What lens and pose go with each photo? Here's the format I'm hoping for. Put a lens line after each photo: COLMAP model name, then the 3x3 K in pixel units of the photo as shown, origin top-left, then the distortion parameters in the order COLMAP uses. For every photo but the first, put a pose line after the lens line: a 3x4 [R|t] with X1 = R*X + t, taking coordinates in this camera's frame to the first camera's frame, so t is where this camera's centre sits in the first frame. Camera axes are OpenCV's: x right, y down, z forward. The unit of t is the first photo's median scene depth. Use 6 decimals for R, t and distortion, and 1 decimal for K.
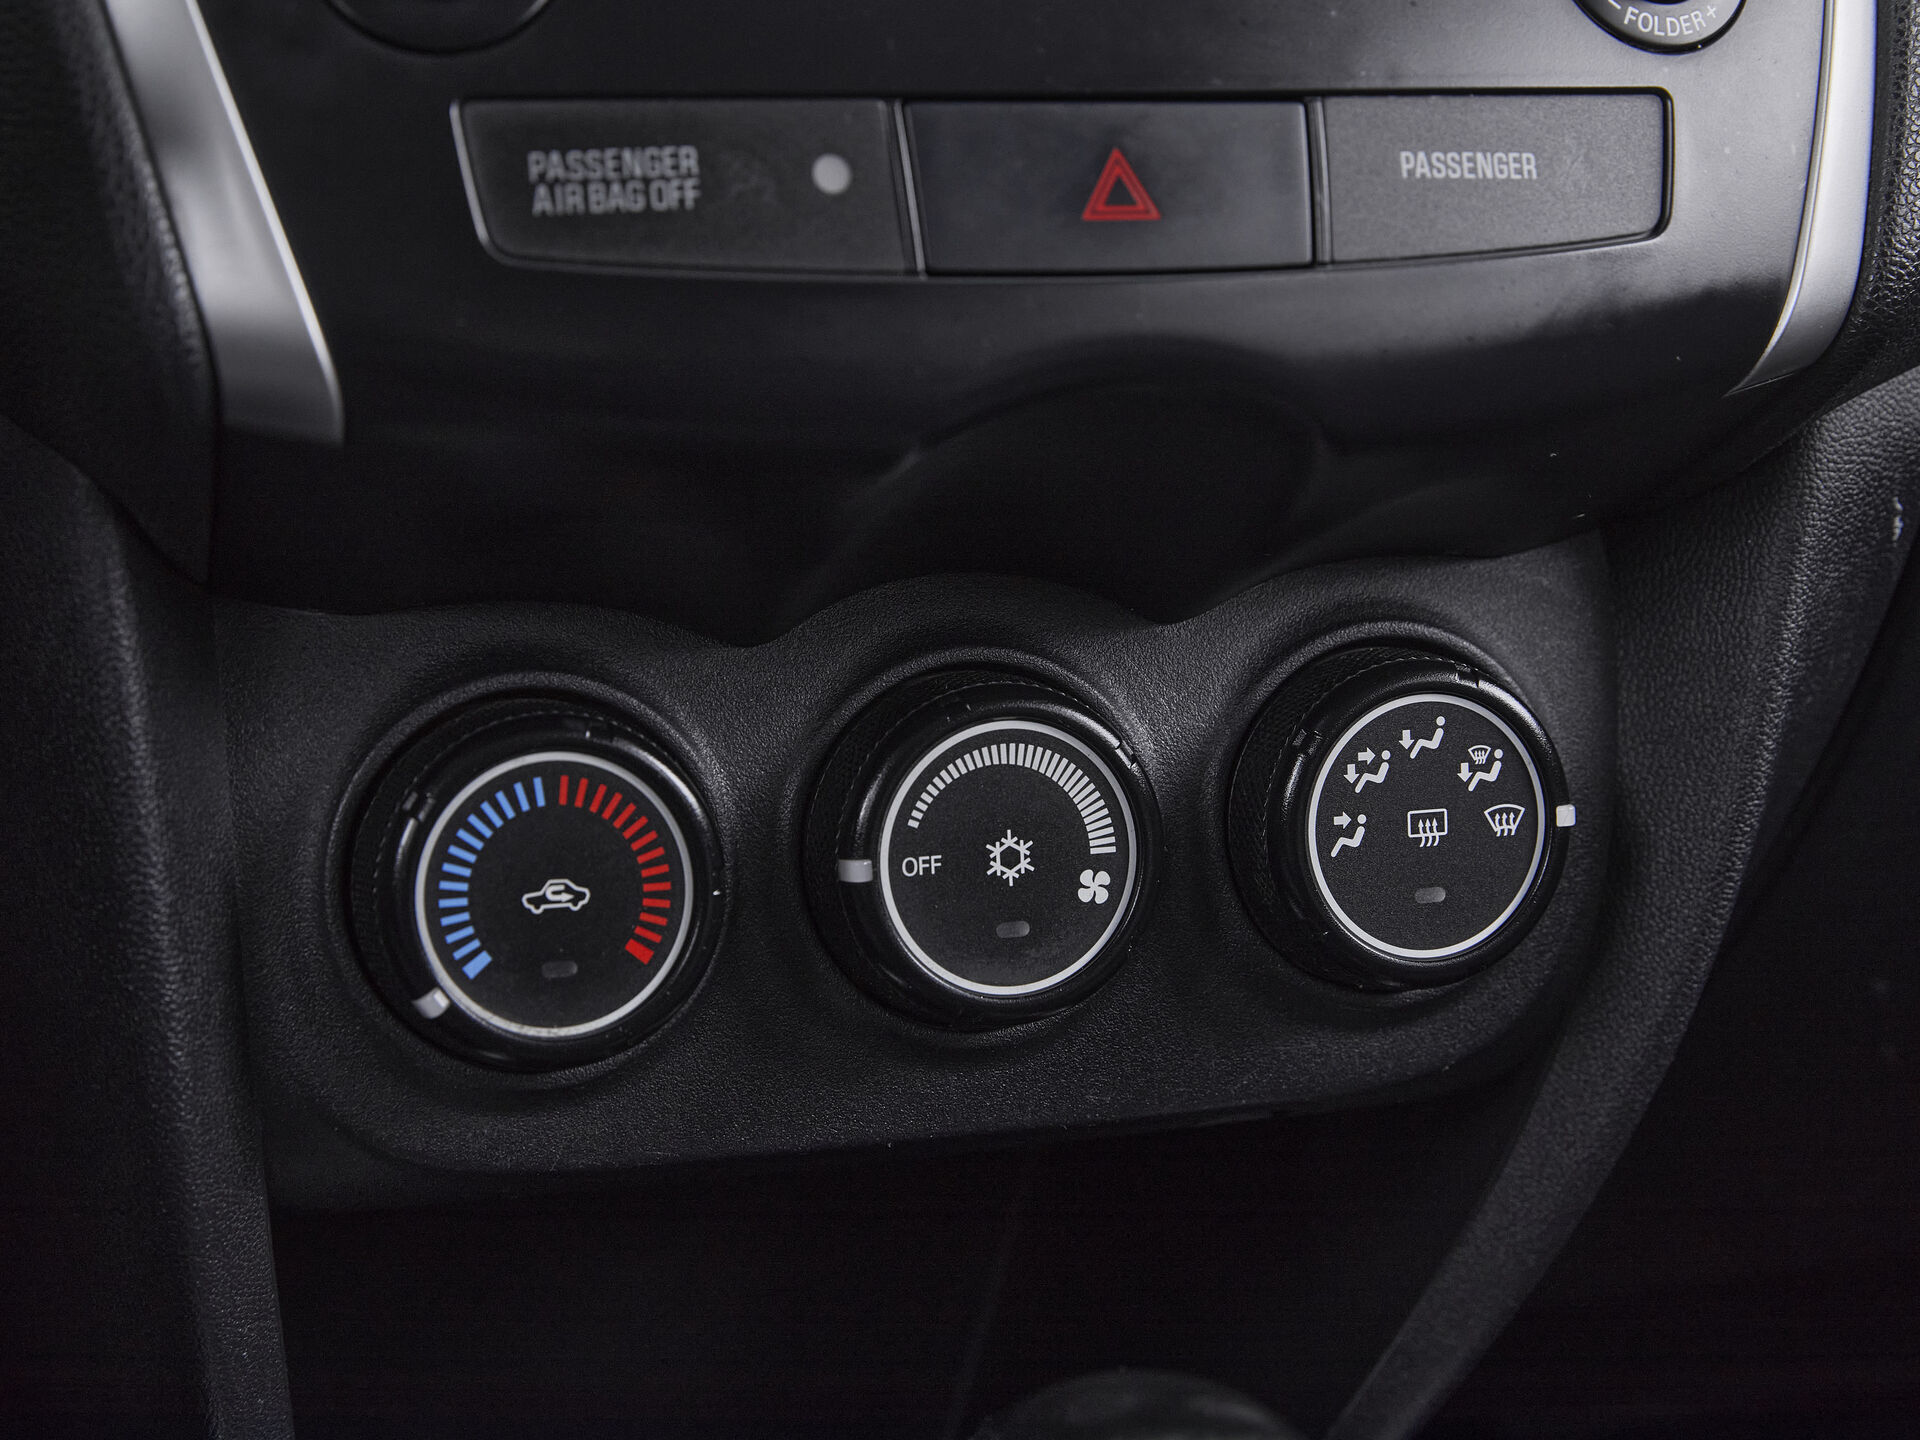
lens RADIAL K [[3764.6, 0, 960.0], [0, 3764.6, 720.0], [0, 0, 1]] dist [-0.040304, -0.024815]
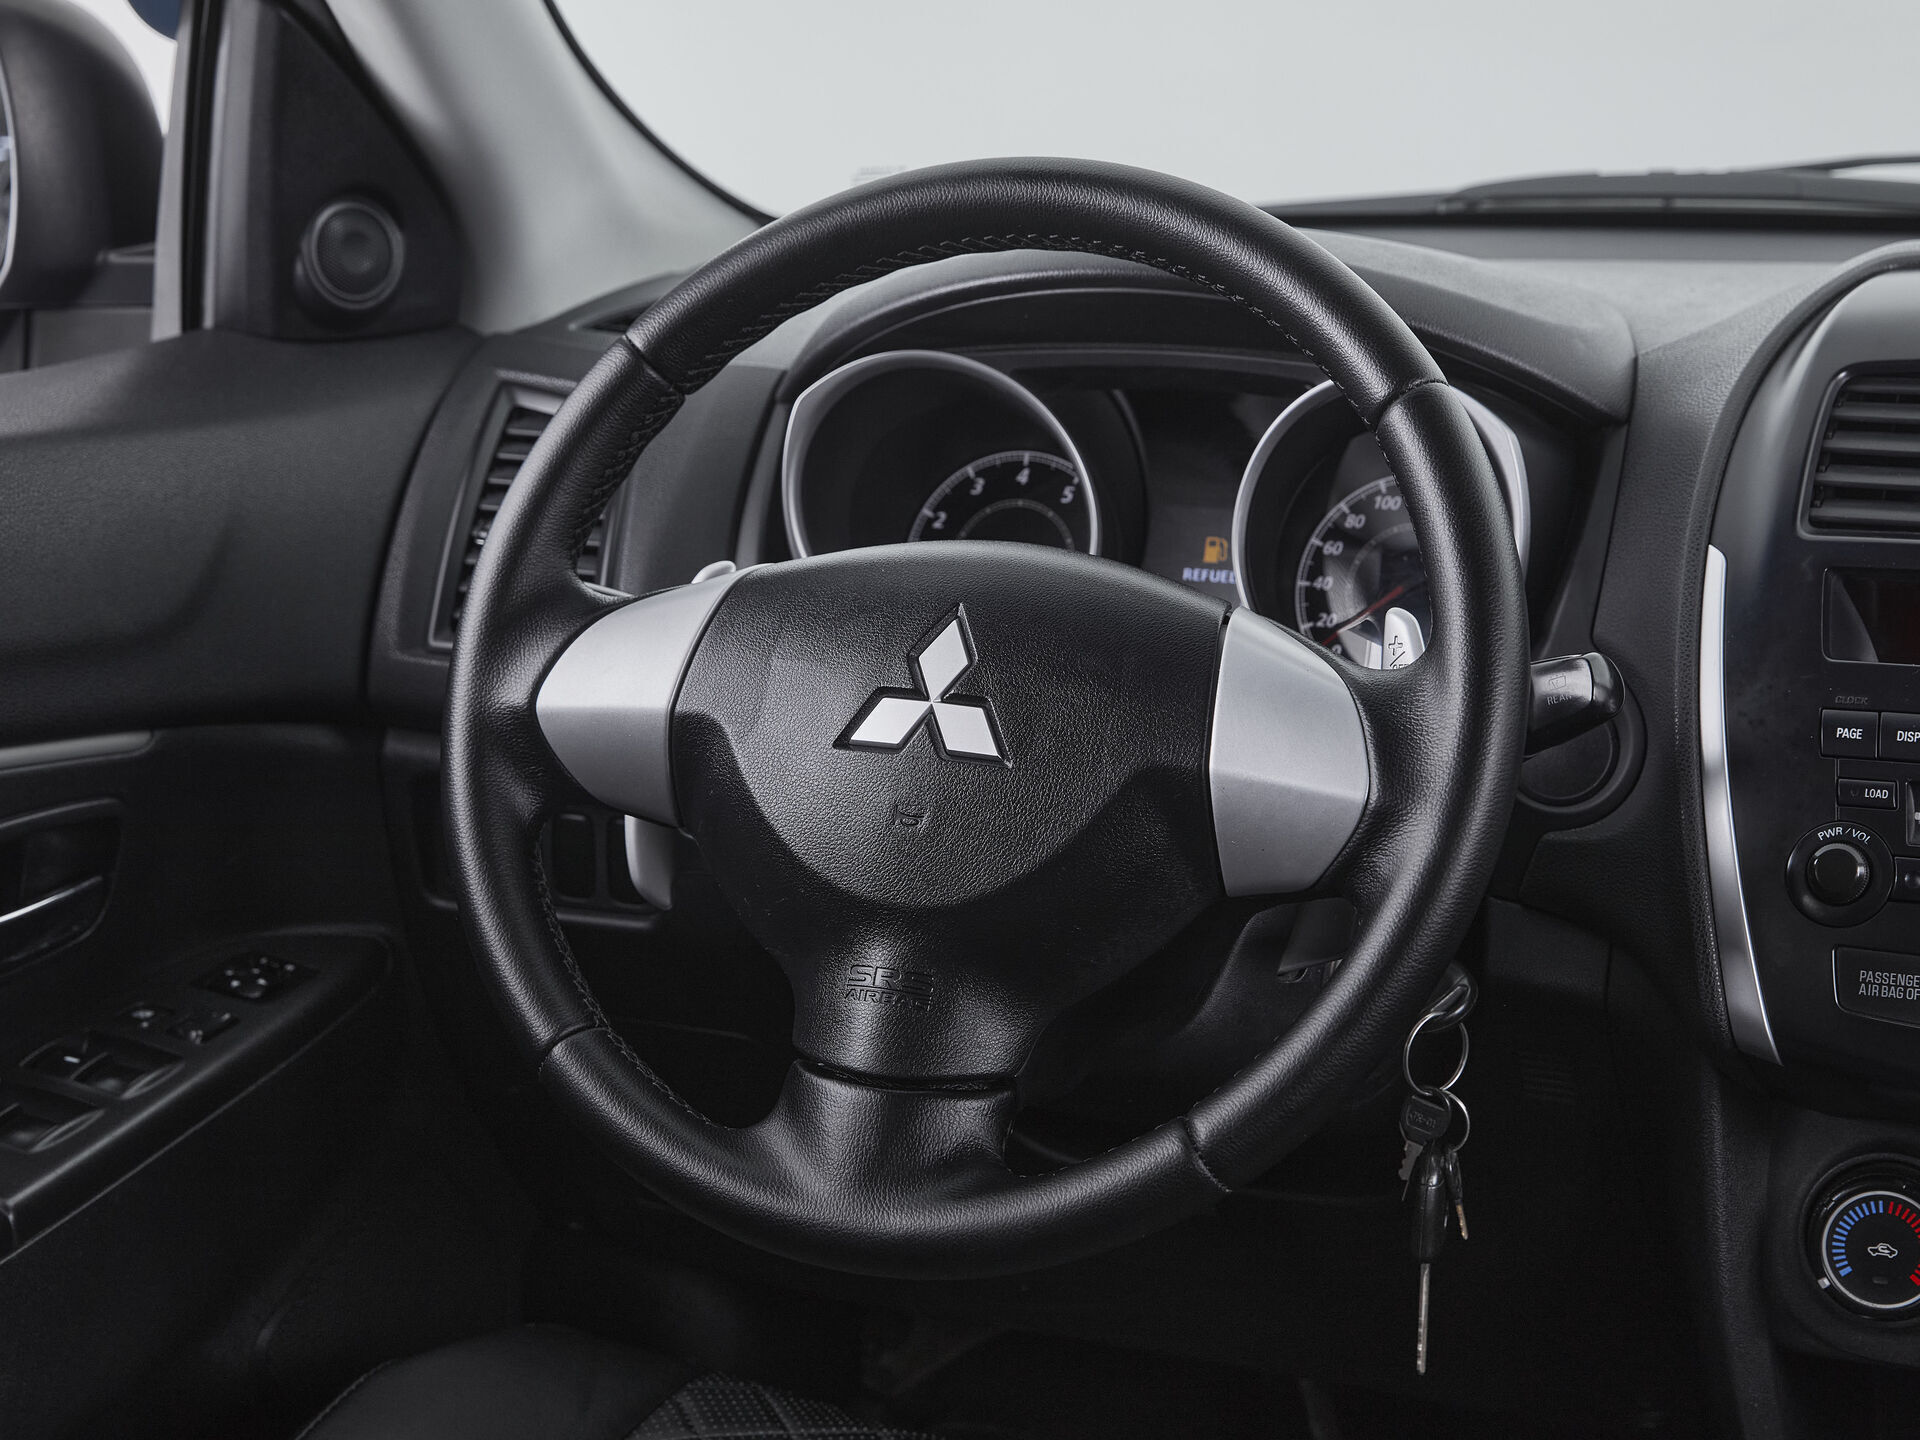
lens RADIAL K [[3408.6, 0, 960.0], [0, 3408.6, 720.0], [0, 0, 1]] dist [-0.019254, -0.013220]
pose [[0.745498, 0.125891, -0.654510, 0.856513], [-0.126823, 0.990852, 0.046130, -0.323241], [0.654330, 0.048618, 0.754645, -1.075185]]
